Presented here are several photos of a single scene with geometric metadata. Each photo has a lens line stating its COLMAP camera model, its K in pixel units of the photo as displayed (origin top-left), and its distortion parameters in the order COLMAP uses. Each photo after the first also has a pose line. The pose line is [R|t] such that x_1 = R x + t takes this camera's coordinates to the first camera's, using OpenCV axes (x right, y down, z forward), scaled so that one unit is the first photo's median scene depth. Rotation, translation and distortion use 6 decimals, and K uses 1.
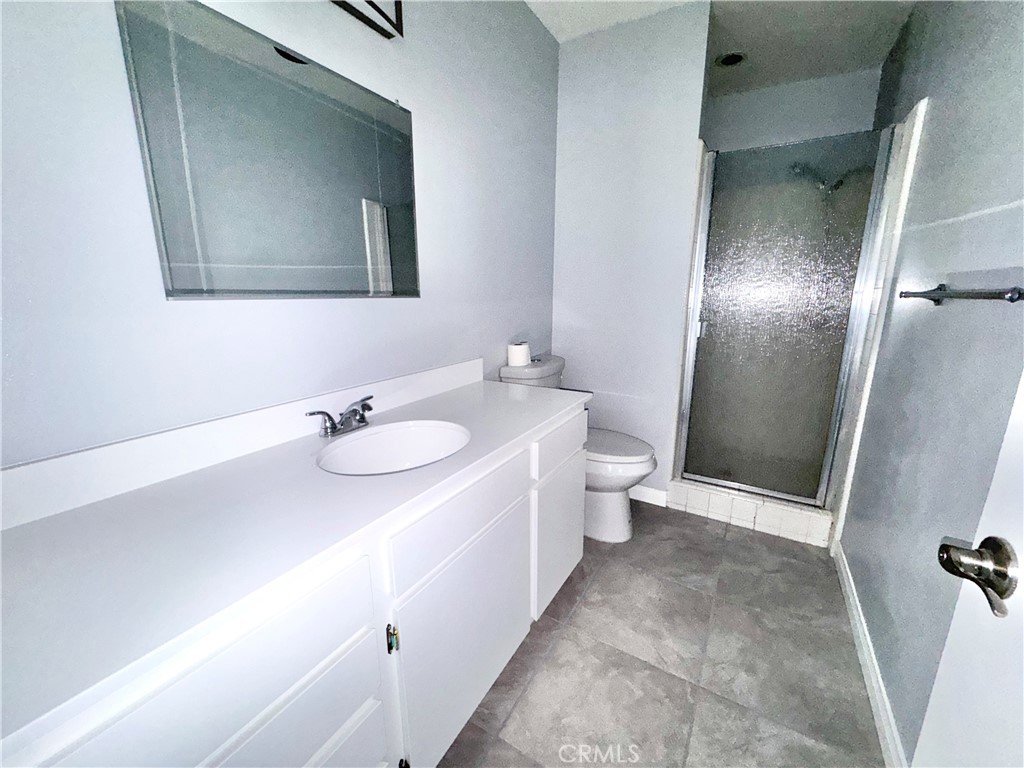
lens RADIAL K [[409.2, 0, 512.0], [0, 409.2, 384.0], [0, 0, 1]] dist [-0.000555, 0.000443]
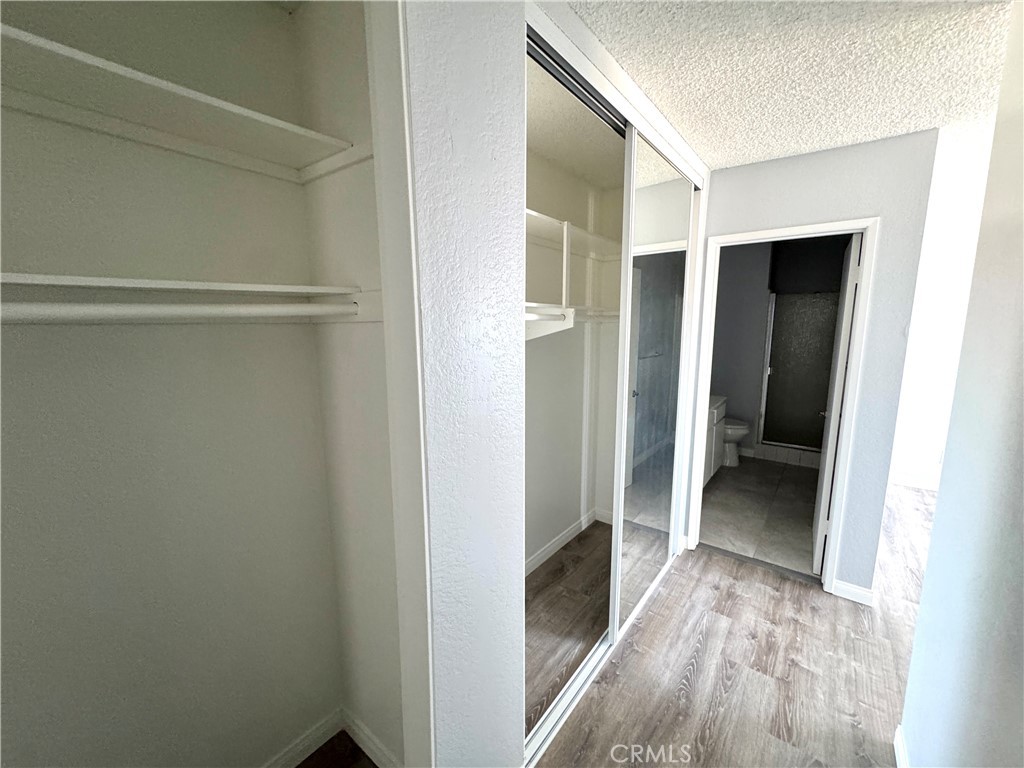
lens RADIAL K [[409.2, 0, 512.0], [0, 409.2, 384.0], [0, 0, 1]] dist [-0.000555, 0.000443]
pose [[0.992466, 0.016159, -0.121448, -0.655012], [-0.024227, 0.997575, -0.065253, 0.110842], [0.120099, 0.067704, 0.990451, -1.347329]]
